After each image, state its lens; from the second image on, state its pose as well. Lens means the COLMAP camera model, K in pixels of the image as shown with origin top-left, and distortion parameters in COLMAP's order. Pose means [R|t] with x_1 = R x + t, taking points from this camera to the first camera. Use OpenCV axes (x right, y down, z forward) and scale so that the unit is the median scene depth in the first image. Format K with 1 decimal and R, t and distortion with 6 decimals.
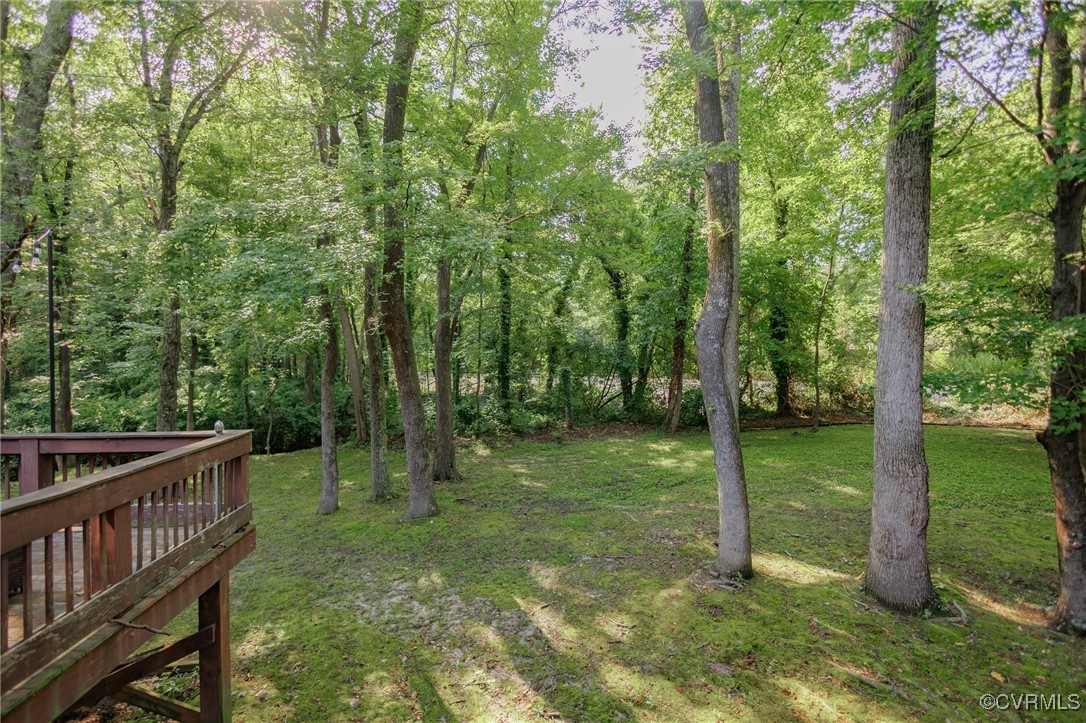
lens RADIAL K [[464.0, 0, 537.2], [0, 464.0, 361.7], [0, 0, 1]] dist [-0.007168, 0.000825]
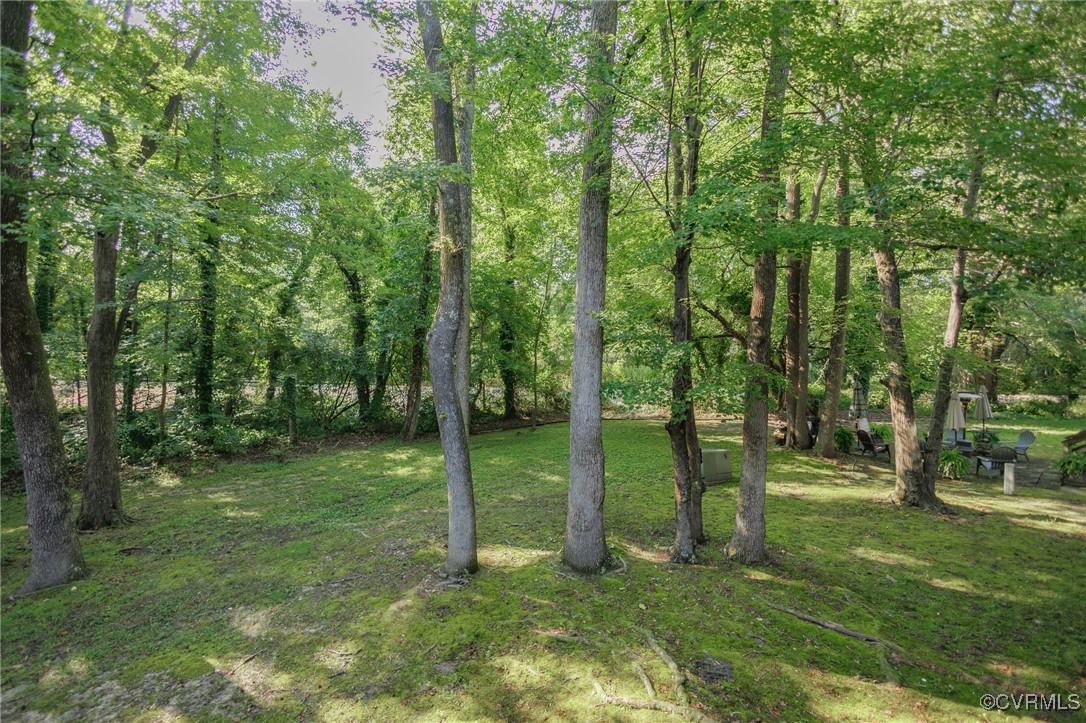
lens RADIAL K [[464.0, 0, 542.4], [0, 464.0, 363.3], [0, 0, 1]] dist [-0.007168, 0.000825]
pose [[0.850627, 0.014492, 0.525570, 0.010742], [-0.008364, 0.999867, -0.014032, -0.002449], [-0.525703, 0.007540, 0.850635, -0.001611]]
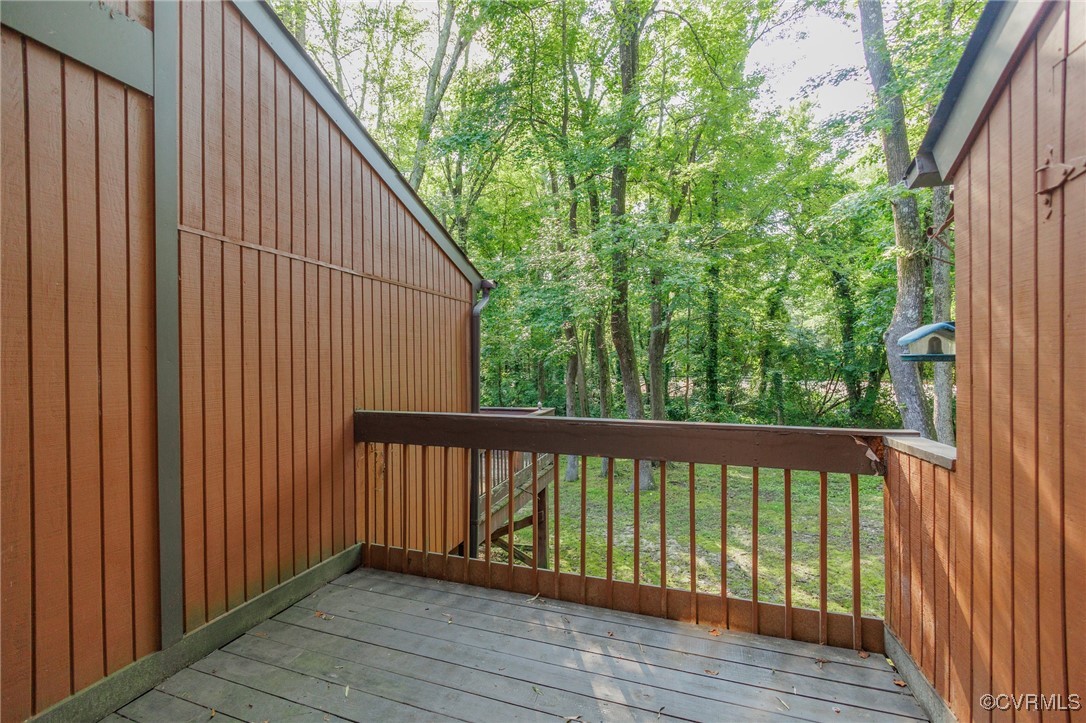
lens RADIAL K [[464.0, 0, 538.2], [0, 464.0, 360.1], [0, 0, 1]] dist [-0.007168, 0.000825]
pose [[0.907302, -0.012406, -0.420297, 0.023668], [0.007297, 0.999879, -0.013760, -0.002856], [0.420416, 0.009417, 0.907282, -0.228364]]
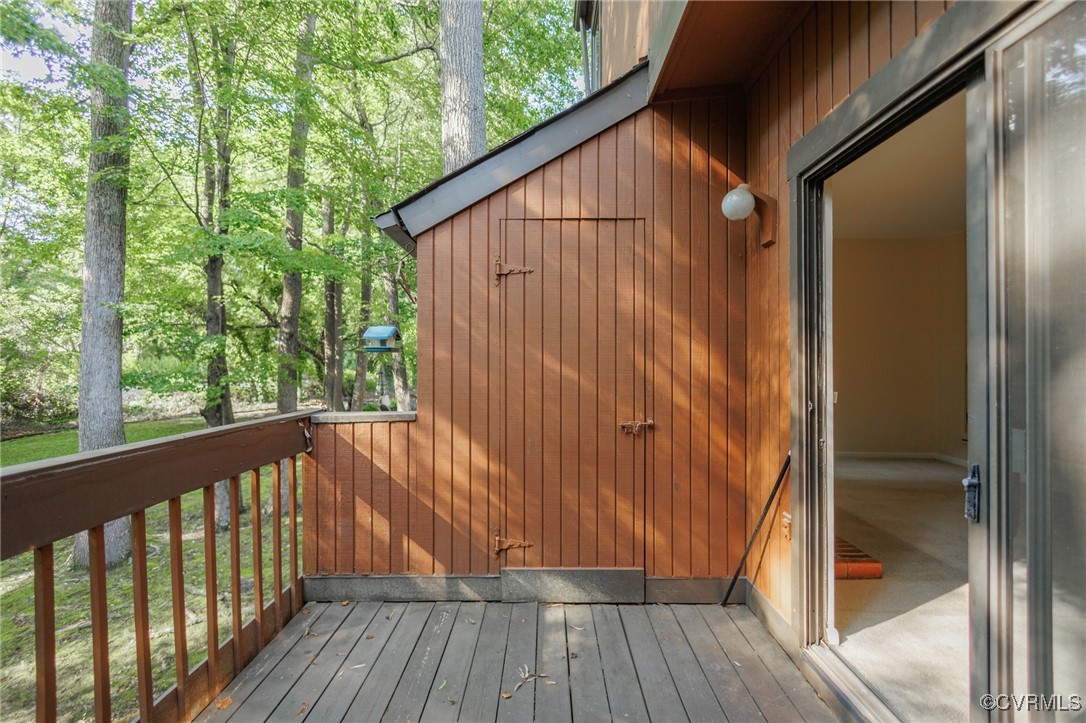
lens RADIAL K [[464.0, 0, 541.3], [0, 464.0, 361.8], [0, 0, 1]] dist [-0.007168, 0.000825]
pose [[0.120885, -0.009442, 0.992622, -0.131281], [0.013543, 0.999877, 0.007862, 0.000360], [-0.992574, 0.012492, 0.120998, -0.136659]]
